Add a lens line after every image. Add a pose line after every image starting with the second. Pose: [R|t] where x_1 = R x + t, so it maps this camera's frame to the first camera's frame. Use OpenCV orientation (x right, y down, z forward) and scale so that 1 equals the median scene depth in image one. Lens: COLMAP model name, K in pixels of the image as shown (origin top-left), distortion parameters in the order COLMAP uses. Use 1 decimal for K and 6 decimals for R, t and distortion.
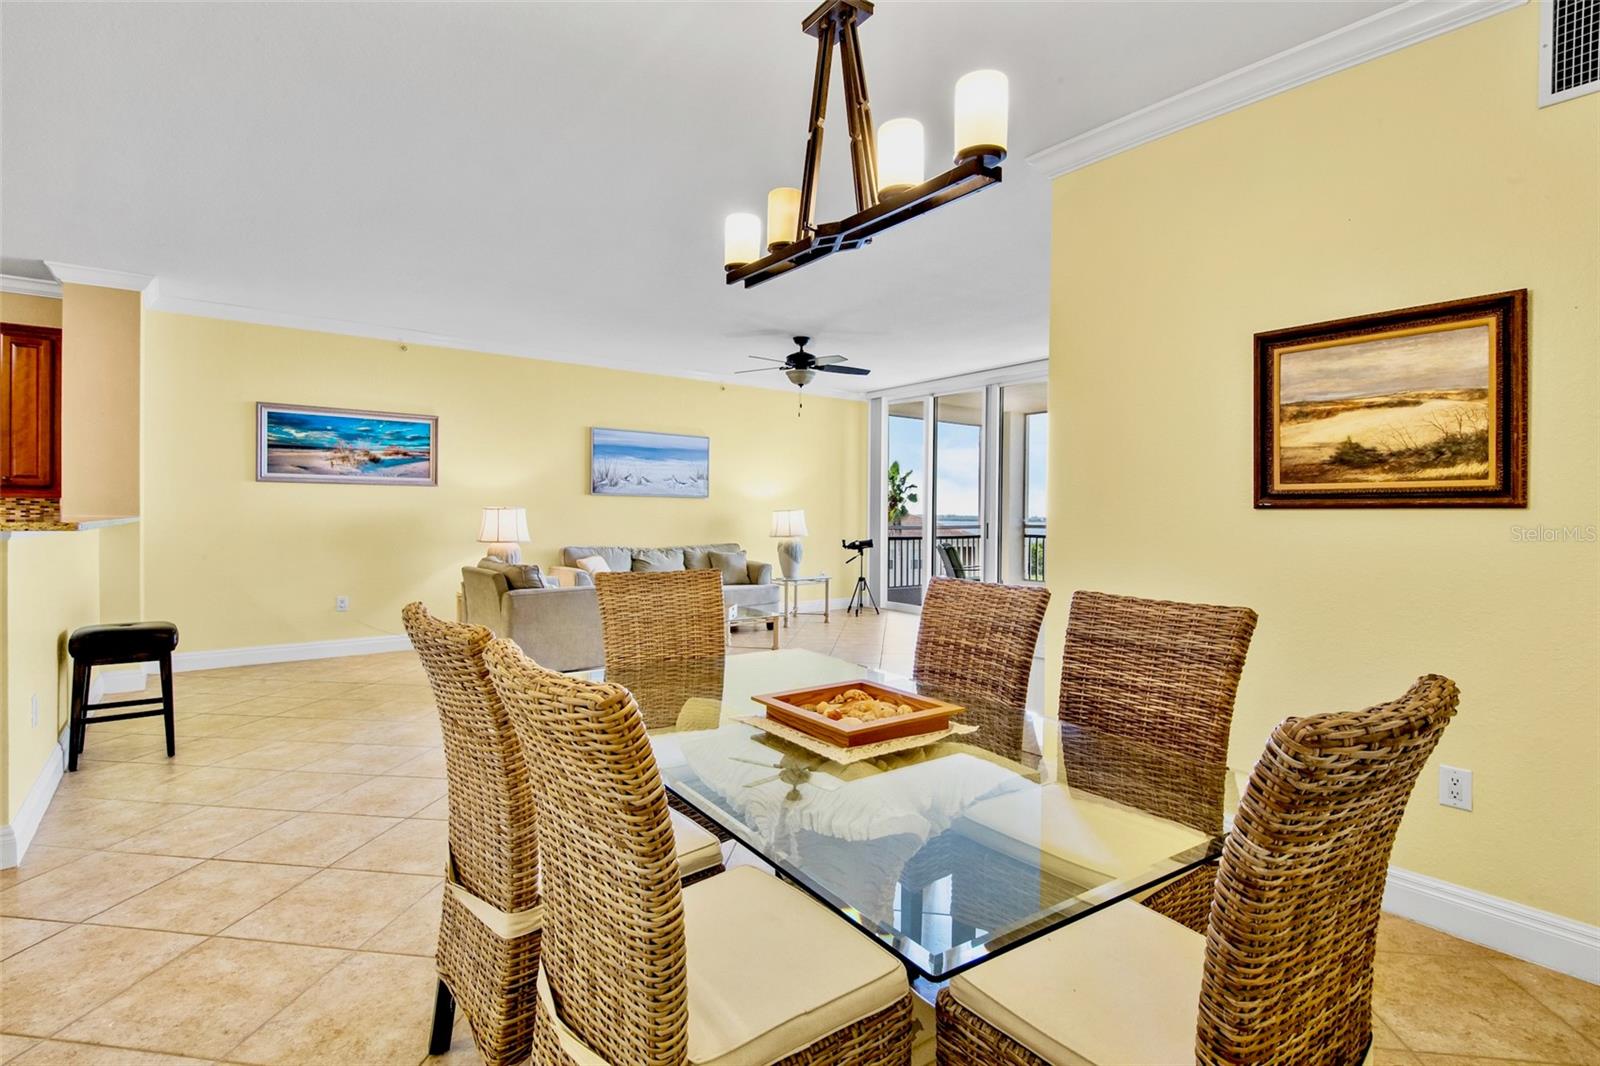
lens RADIAL K [[773.0, 0, 796.4], [0, 773.0, 527.1], [0, 0, 1]] dist [0.040057, -0.031003]
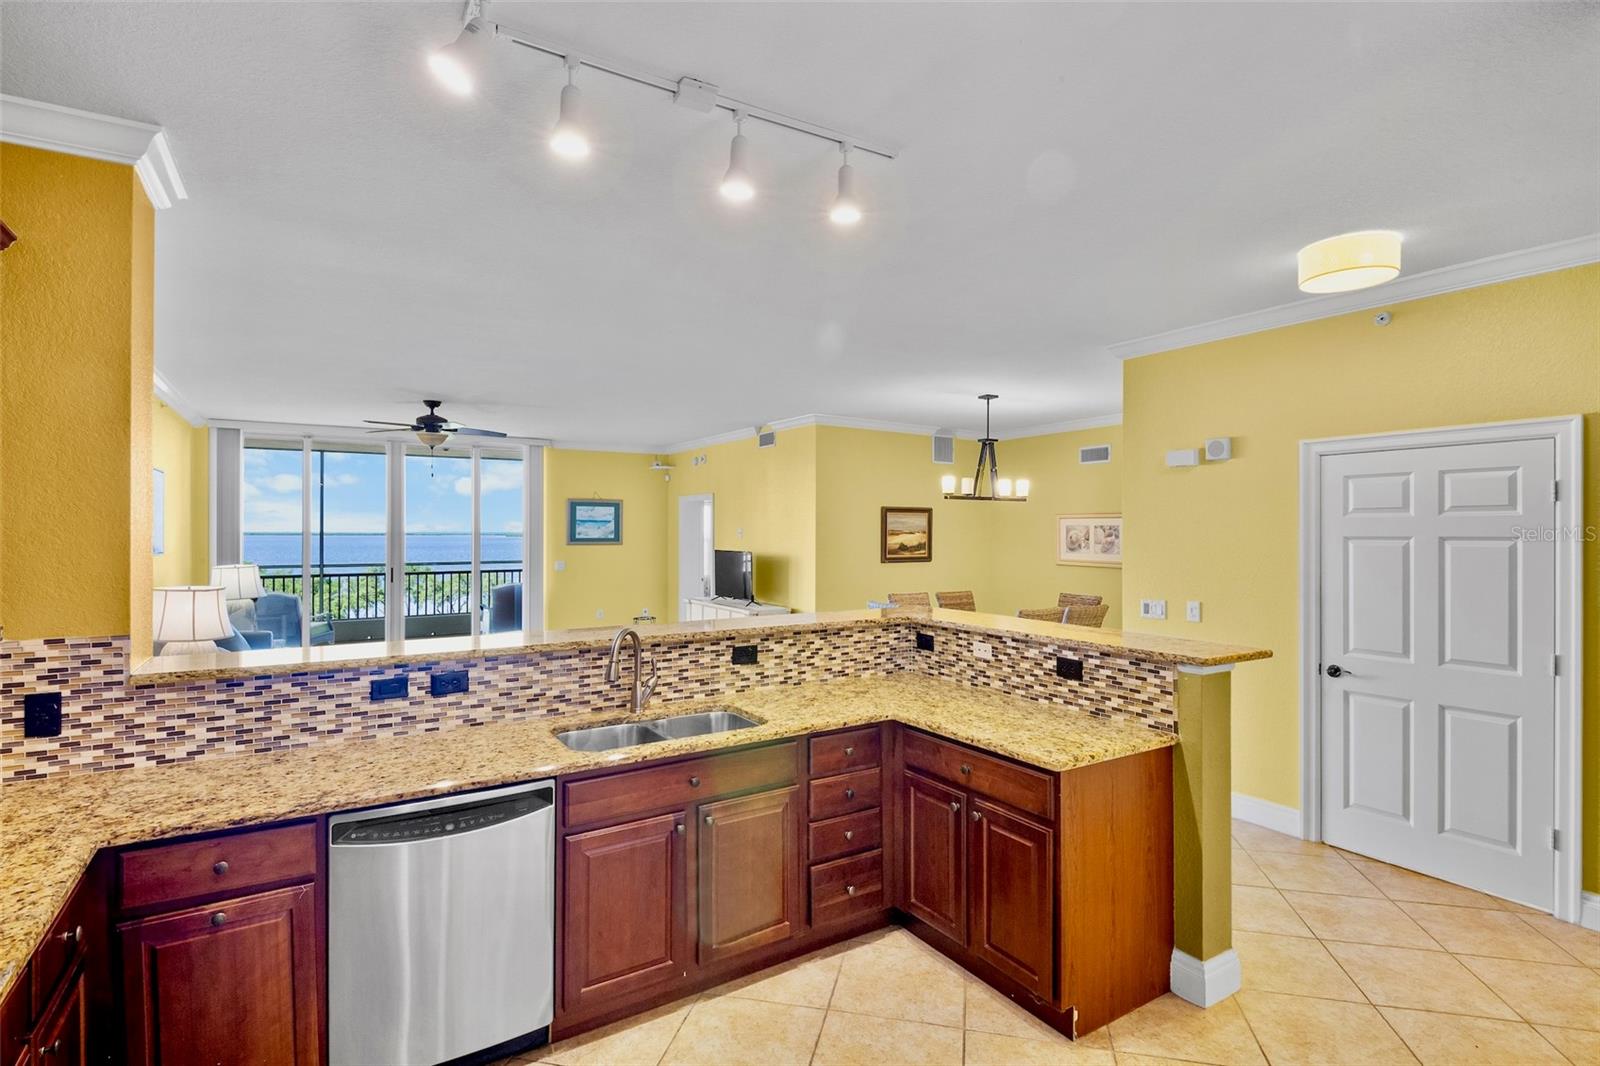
lens RADIAL K [[773.0, 0, 796.4], [0, 773.0, 527.1], [0, 0, 1]] dist [0.040057, -0.031003]
pose [[0.095182, -0.002610, 0.995456, -1.049582], [0.015085, 0.999886, 0.001179, -0.073448], [-0.995346, 0.014904, 0.095210, 0.440863]]
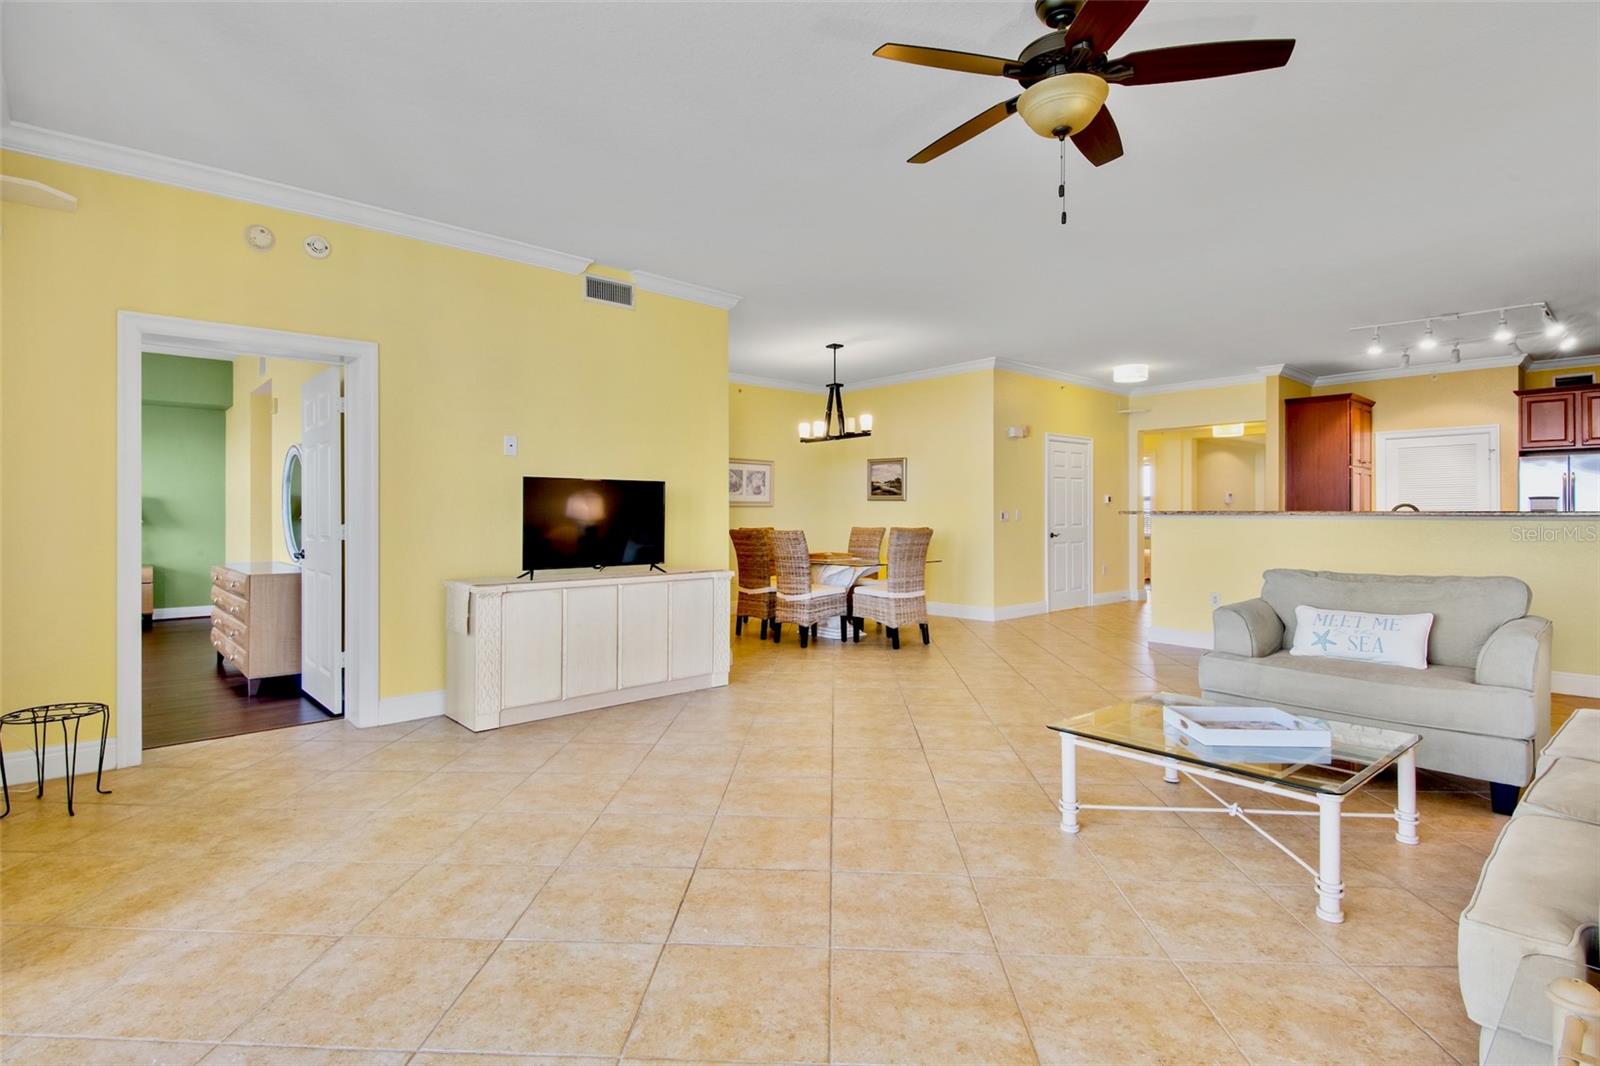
lens RADIAL K [[782.9, 0, 797.2], [0, 782.9, 511.8], [0, 0, 1]] dist [0.039404, -0.029218]
pose [[-0.996385, -0.008477, -0.084532, 0.164687], [-0.009706, 0.999853, 0.014139, -0.012476], [0.084399, 0.014909, -0.996320, 1.442997]]
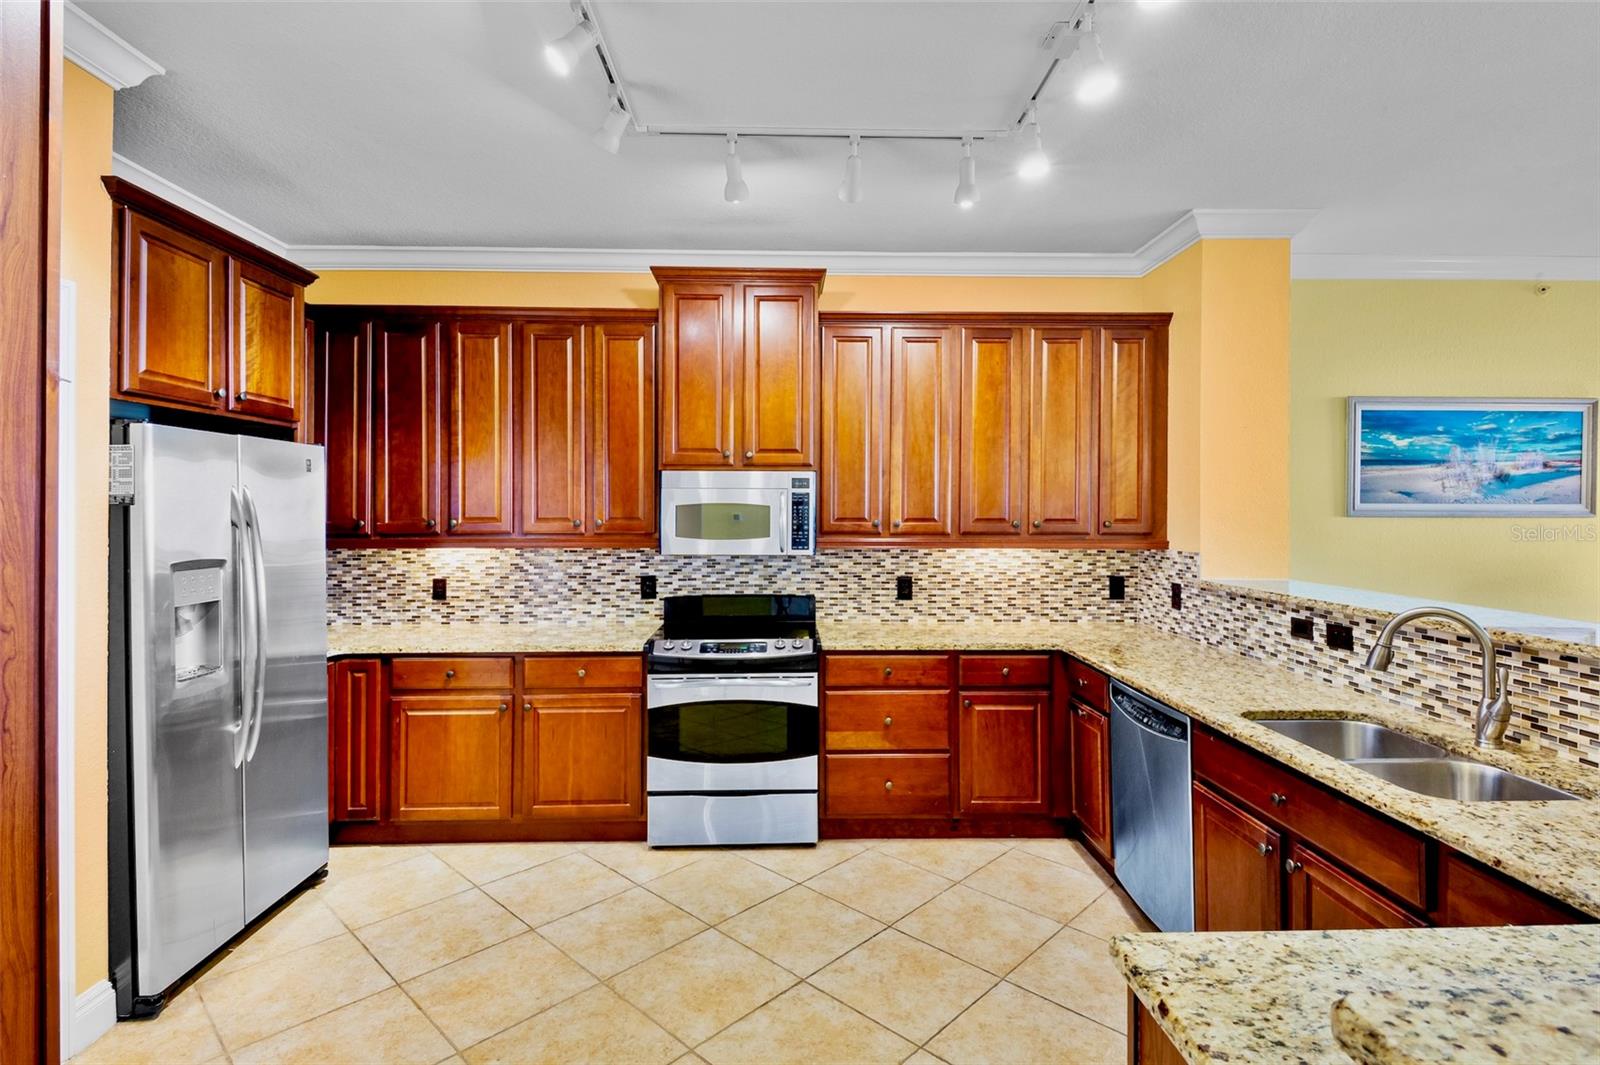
lens RADIAL K [[782.9, 0, 797.2], [0, 782.9, 511.3], [0, 0, 1]] dist [0.039404, -0.029218]
pose [[0.804963, -0.005858, -0.593296, -0.629902], [-0.005141, 0.999845, -0.016847, -0.047151], [0.593302, 0.016611, 0.804808, 0.179730]]
